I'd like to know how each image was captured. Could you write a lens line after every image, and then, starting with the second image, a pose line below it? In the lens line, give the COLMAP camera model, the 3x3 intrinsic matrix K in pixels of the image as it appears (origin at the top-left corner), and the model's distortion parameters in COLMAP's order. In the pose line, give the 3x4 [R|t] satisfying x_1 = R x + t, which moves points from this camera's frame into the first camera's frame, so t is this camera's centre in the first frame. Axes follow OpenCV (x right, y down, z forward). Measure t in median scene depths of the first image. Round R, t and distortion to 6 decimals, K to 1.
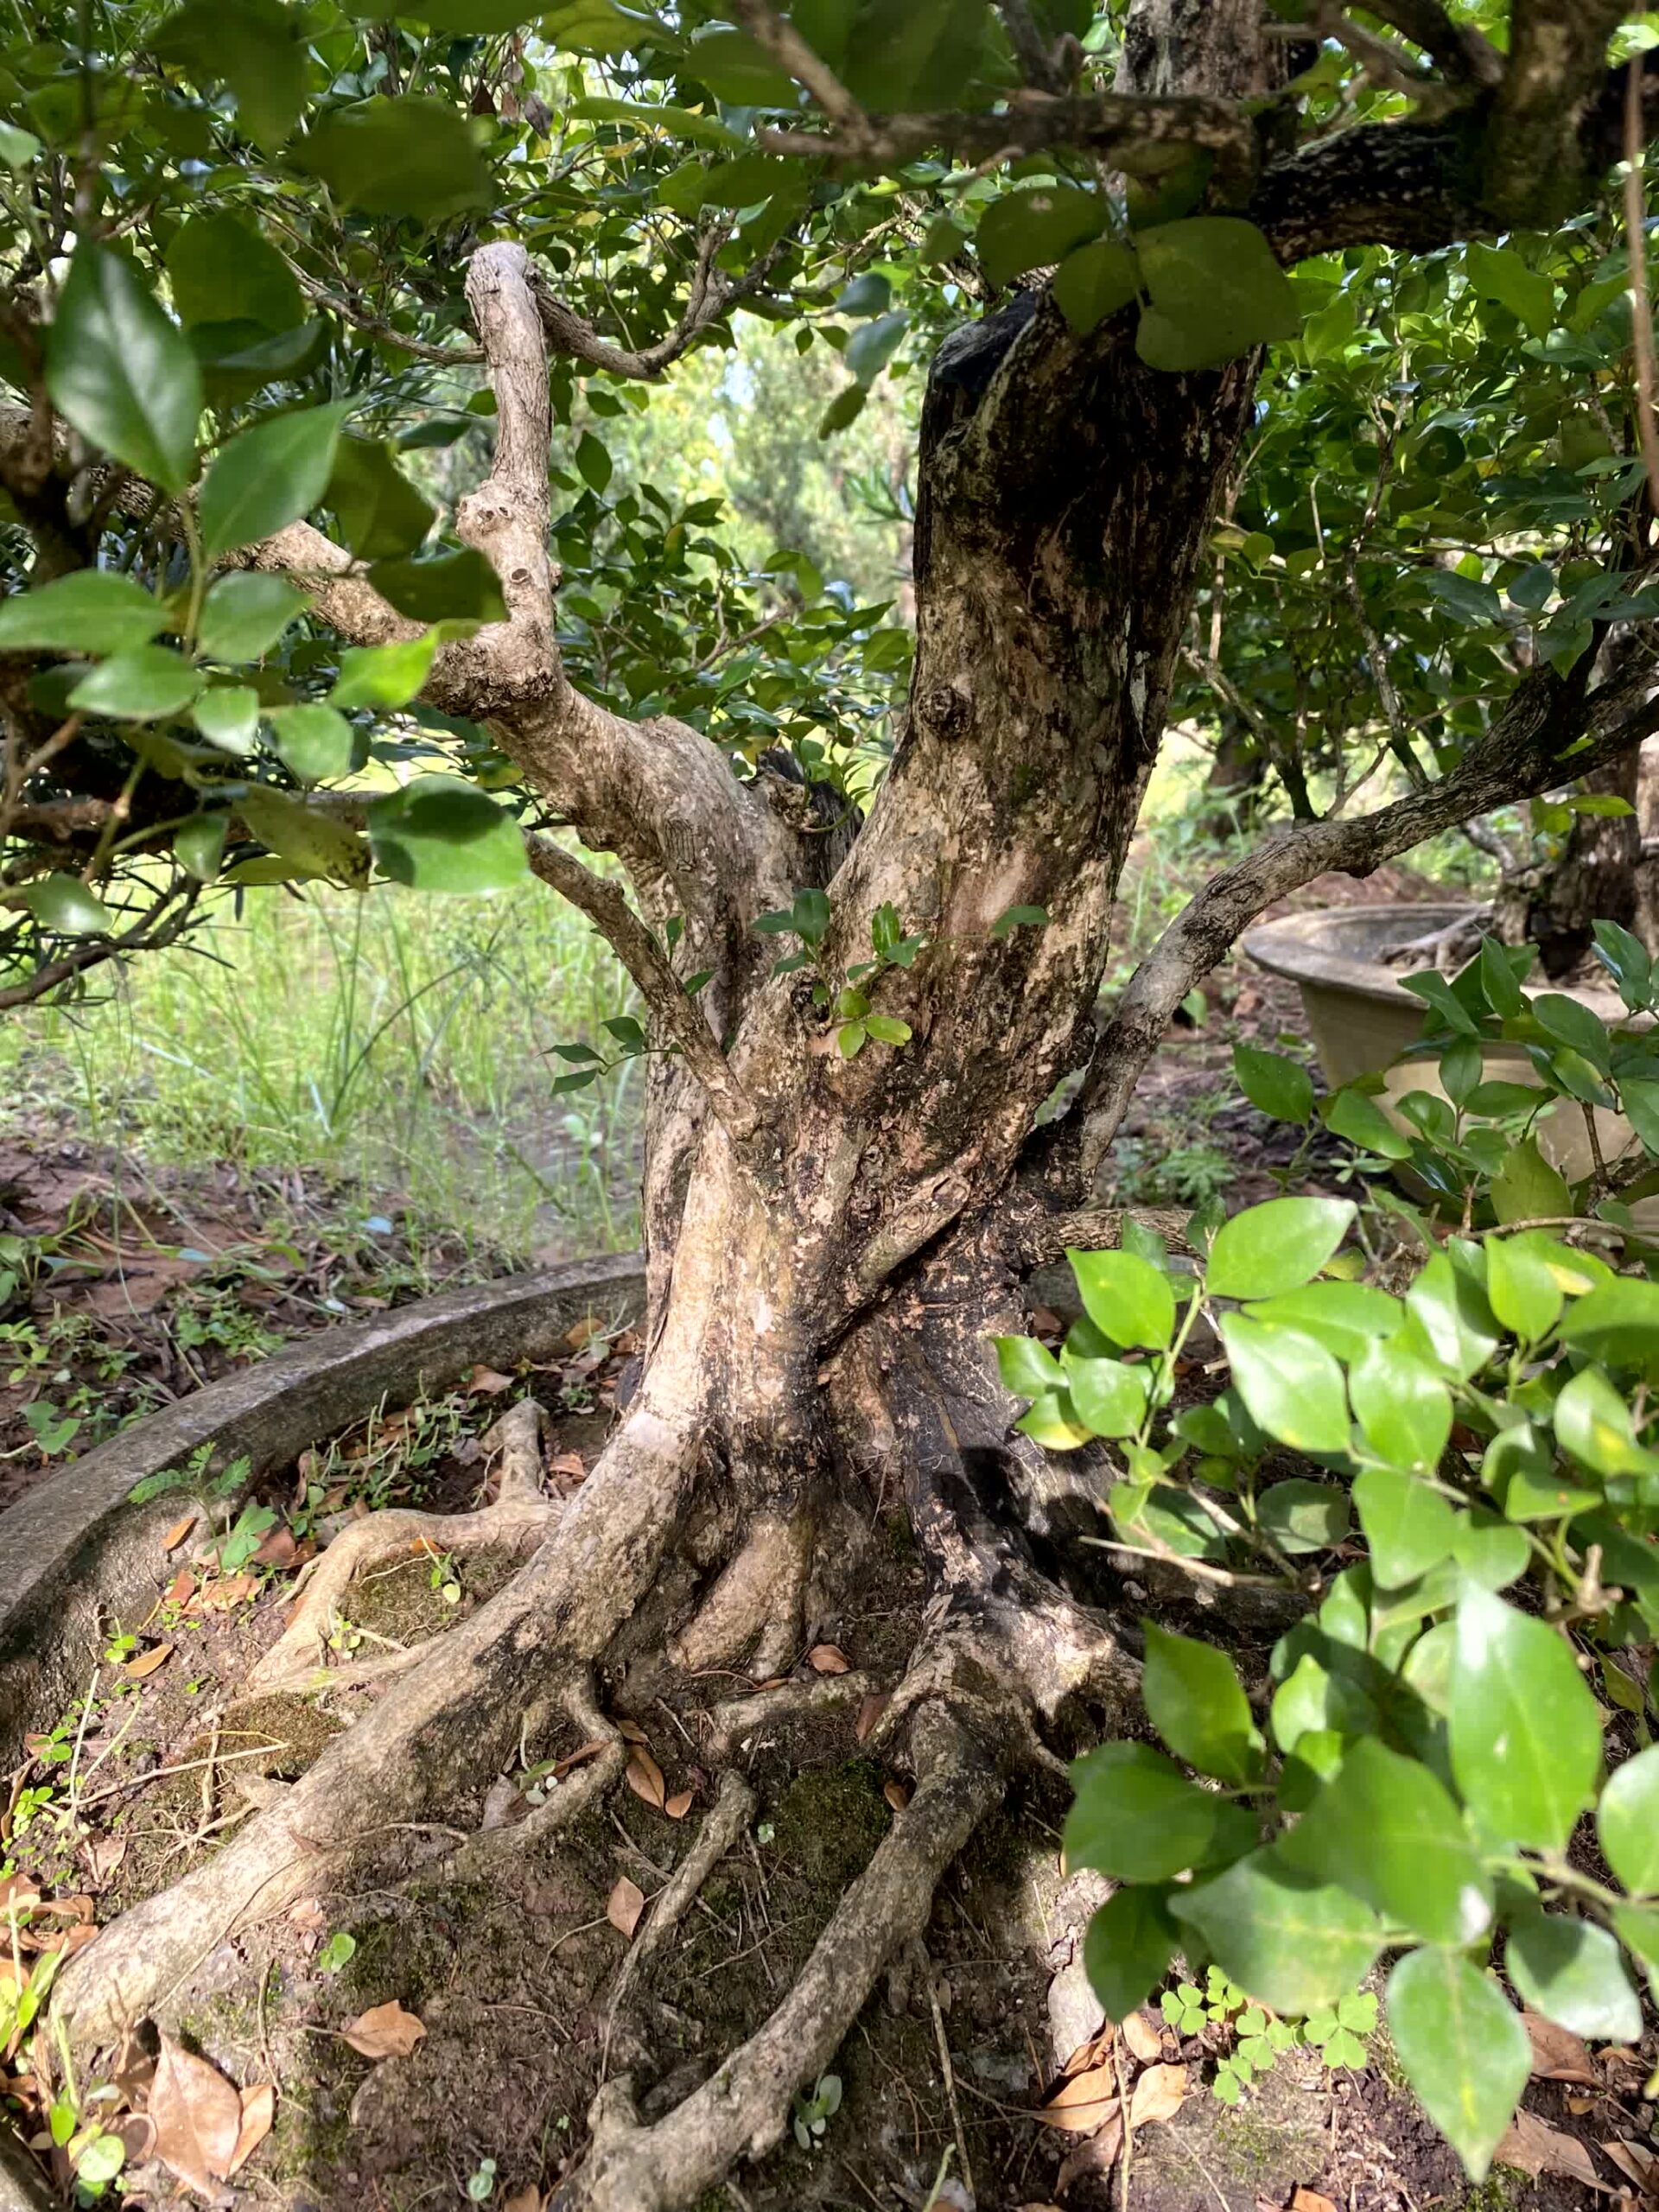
lens RADIAL K [[1709.8, 0, 827.0], [0, 1709.8, 1107.6], [0, 0, 1]] dist [0.010620, -0.009287]
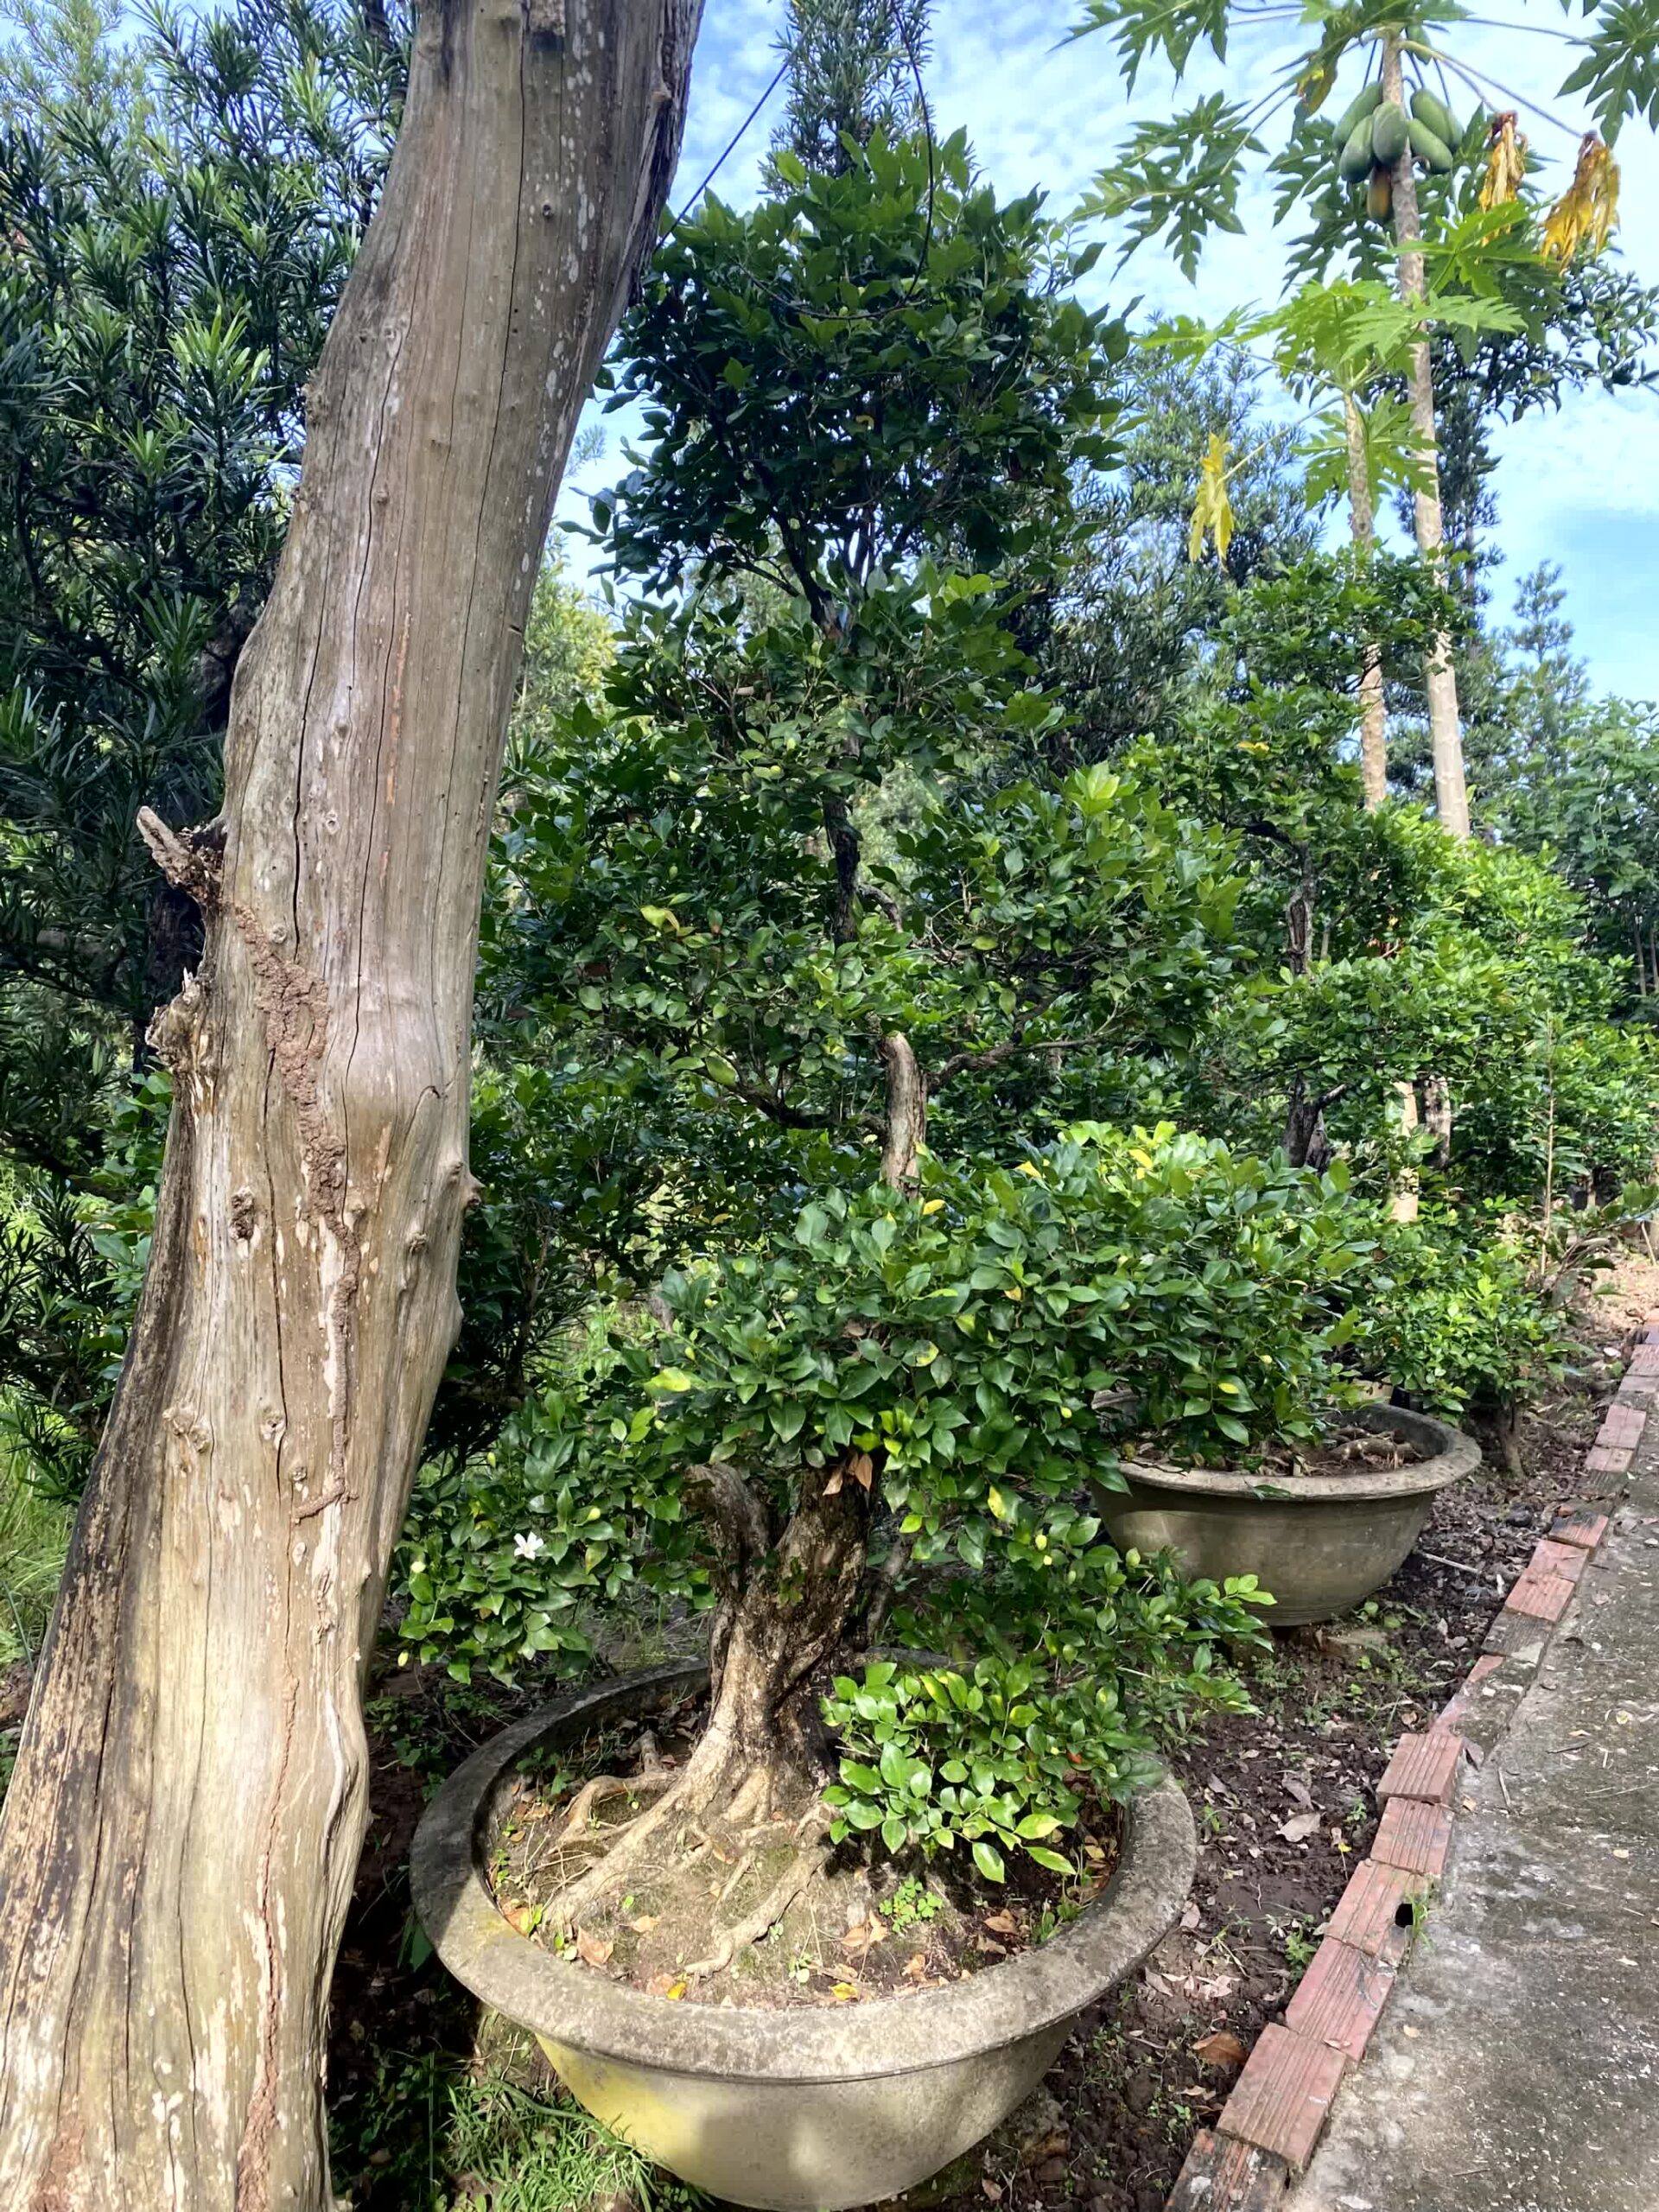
lens RADIAL K [[1709.8, 0, 833.6], [0, 1709.8, 1101.9], [0, 0, 1]] dist [0.010620, -0.009287]
pose [[0.999333, -0.010108, 0.035091, 0.003677], [0.016952, 0.979525, -0.200609, -0.279353], [-0.032345, 0.201070, 0.979043, -2.087588]]
